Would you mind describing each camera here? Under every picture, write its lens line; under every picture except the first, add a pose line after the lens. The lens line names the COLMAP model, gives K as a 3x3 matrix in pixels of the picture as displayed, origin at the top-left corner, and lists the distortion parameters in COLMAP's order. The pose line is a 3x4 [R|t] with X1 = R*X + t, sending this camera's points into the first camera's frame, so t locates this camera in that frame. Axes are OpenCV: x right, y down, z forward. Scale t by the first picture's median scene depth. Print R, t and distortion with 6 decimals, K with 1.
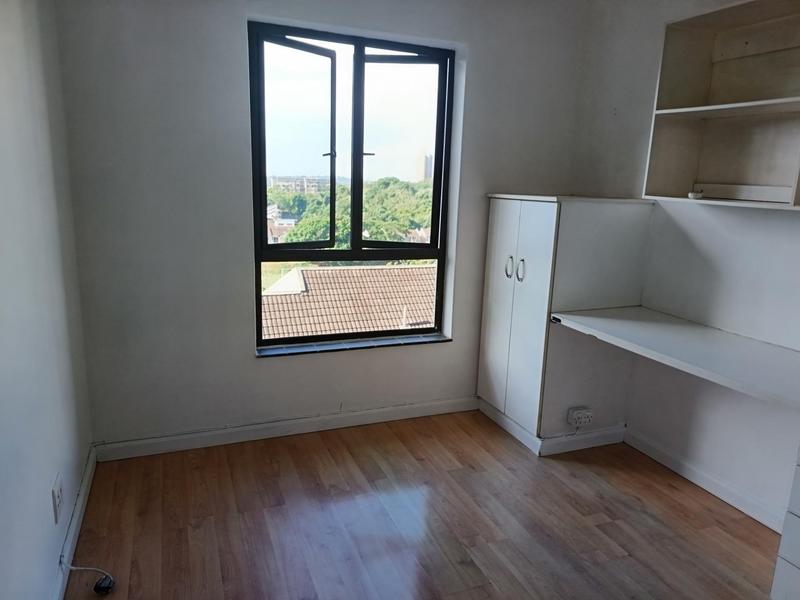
lens RADIAL K [[558.4, 0, 402.2], [0, 558.4, 301.7], [0, 0, 1]] dist [0.020734, -0.027964]
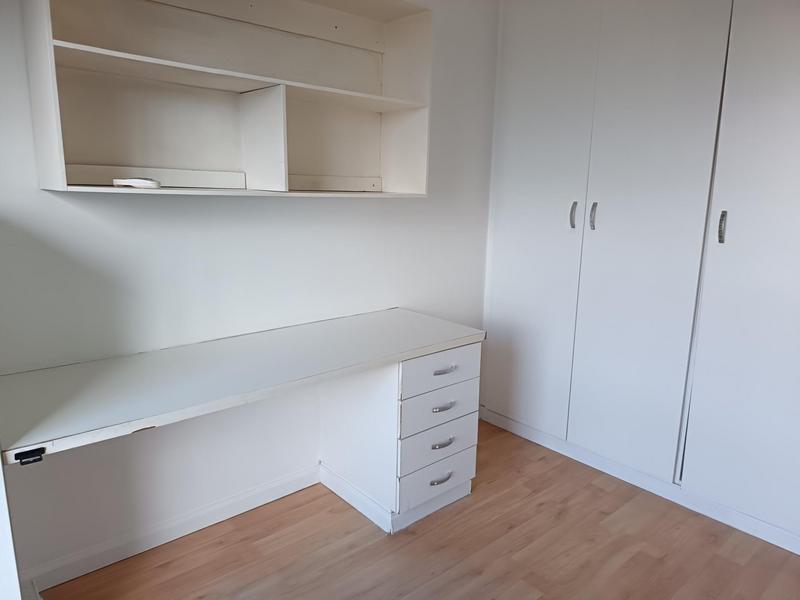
lens RADIAL K [[558.4, 0, 402.8], [0, 558.4, 298.3], [0, 0, 1]] dist [0.020734, -0.027964]
pose [[-0.333778, -0.234071, 0.913128, -0.272933], [0.155613, 0.941708, 0.298279, -0.217699], [-0.929719, 0.241653, -0.277897, 0.950823]]
